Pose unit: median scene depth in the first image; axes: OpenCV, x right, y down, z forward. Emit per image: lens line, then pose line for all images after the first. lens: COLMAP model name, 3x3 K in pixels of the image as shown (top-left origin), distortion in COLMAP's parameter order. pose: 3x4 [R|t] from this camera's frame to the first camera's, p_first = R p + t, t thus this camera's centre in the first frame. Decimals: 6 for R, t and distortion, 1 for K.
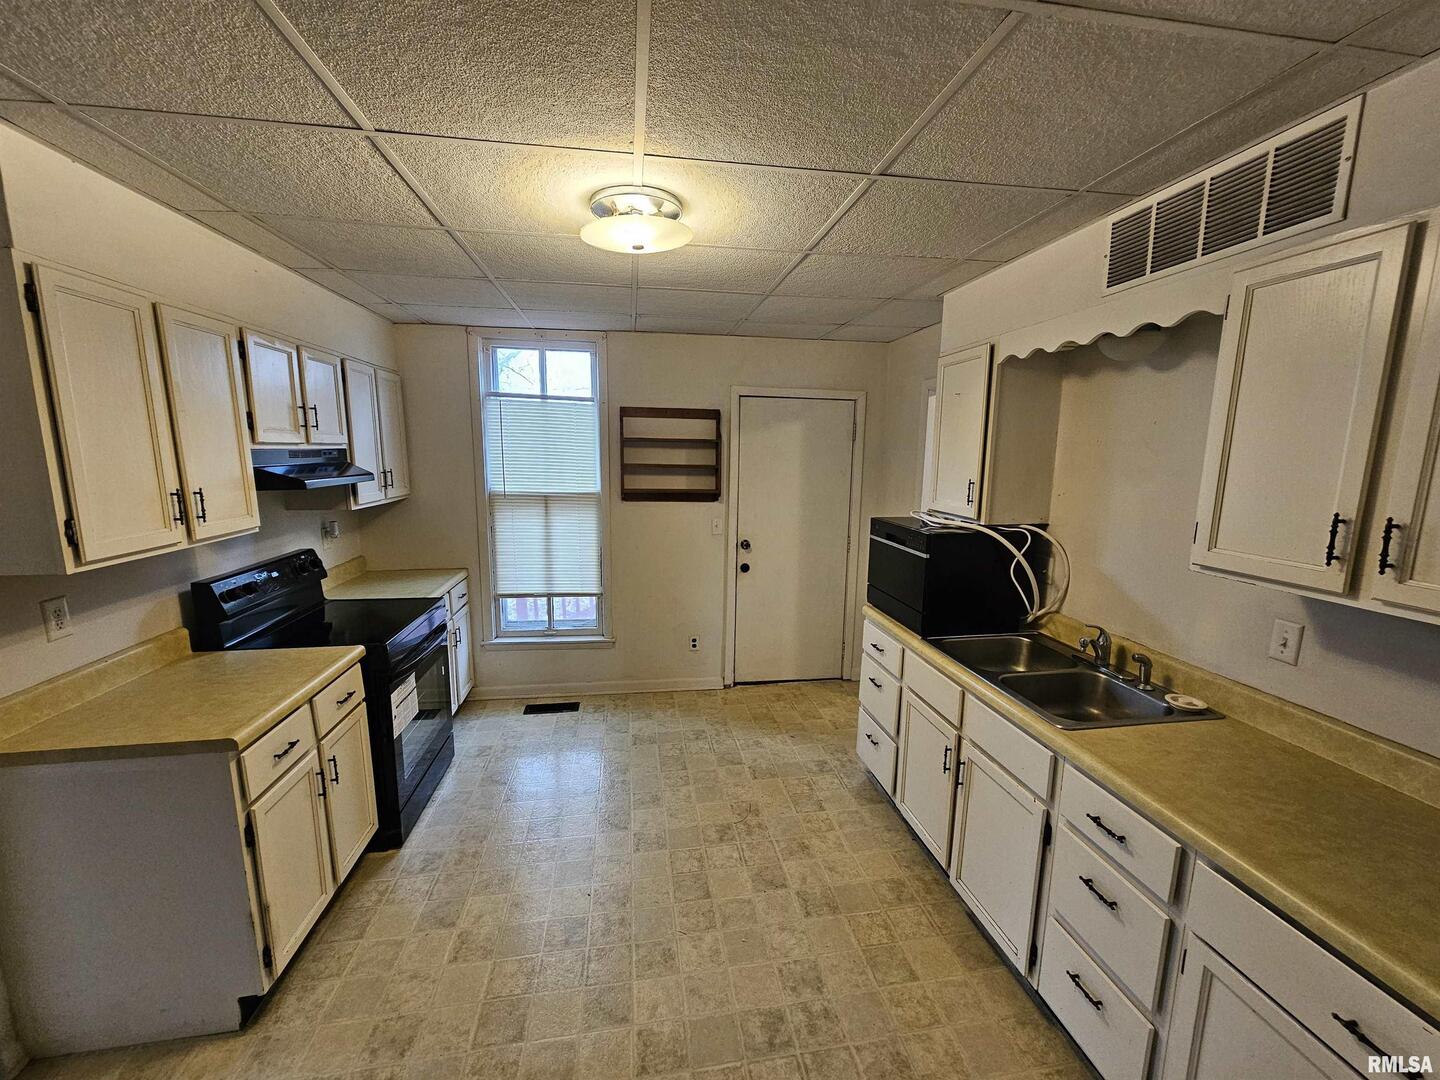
lens RADIAL K [[592.1, 0, 726.0], [0, 592.1, 546.9], [0, 0, 1]] dist [0.001100, 0.000036]
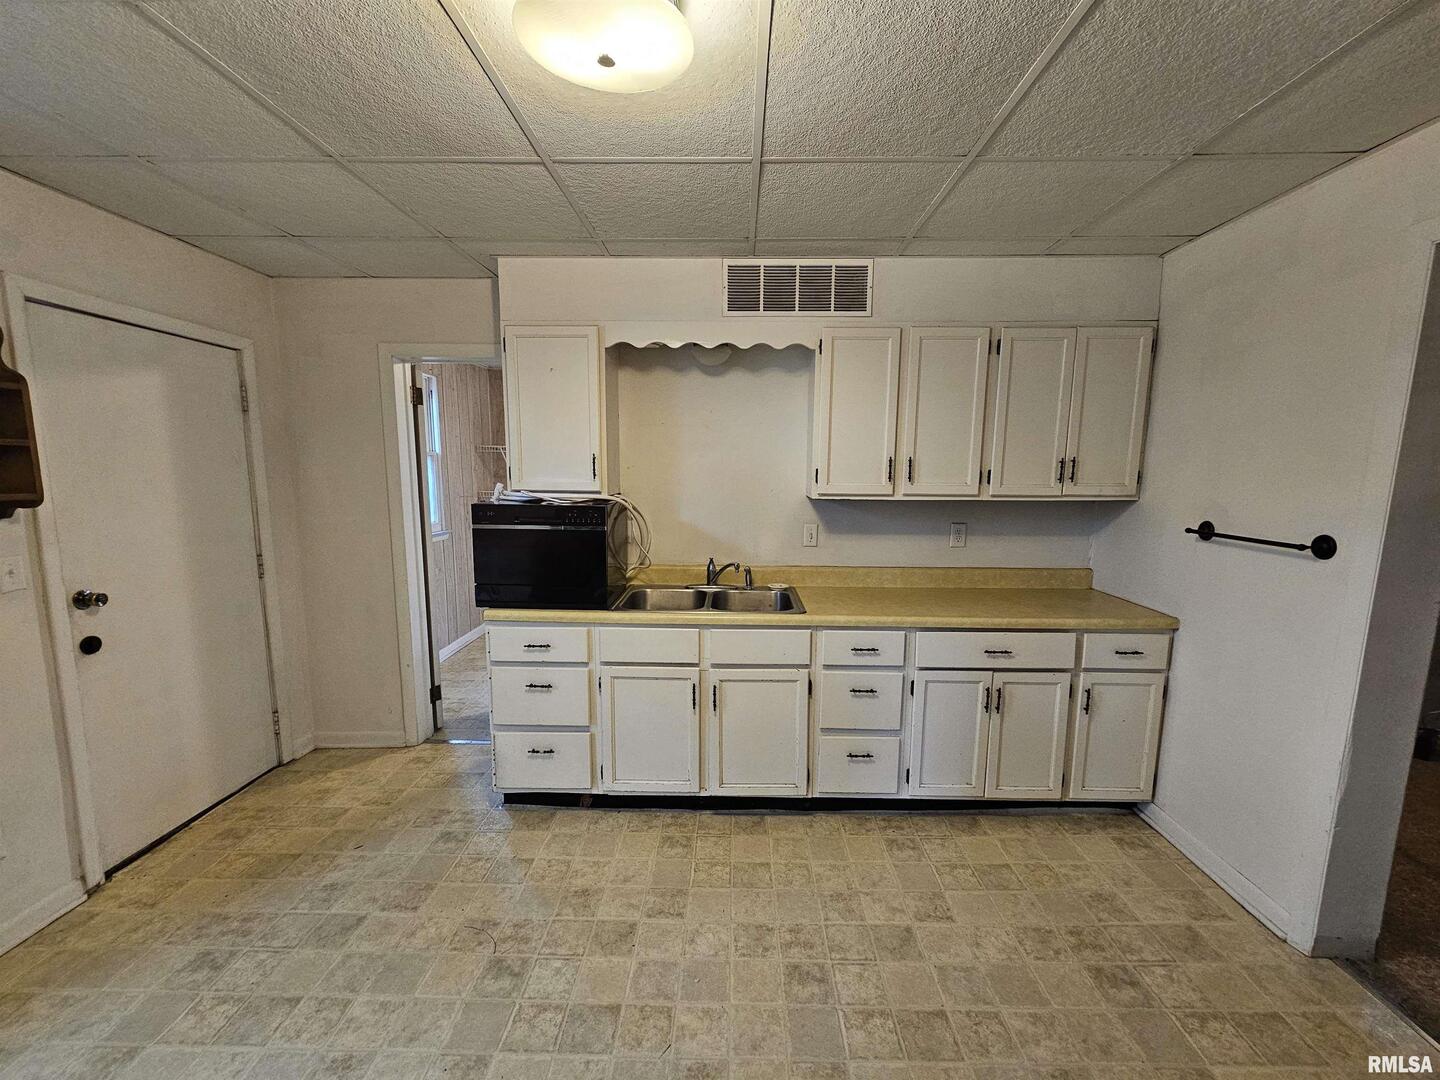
lens RADIAL K [[592.1, 0, 725.4], [0, 592.1, 546.4], [0, 0, 1]] dist [0.001100, 0.000036]
pose [[0.176472, -0.140031, 0.974294, -0.793032], [0.154693, 0.981474, 0.113043, -0.047876], [-0.972074, 0.130768, 0.194864, 0.795703]]
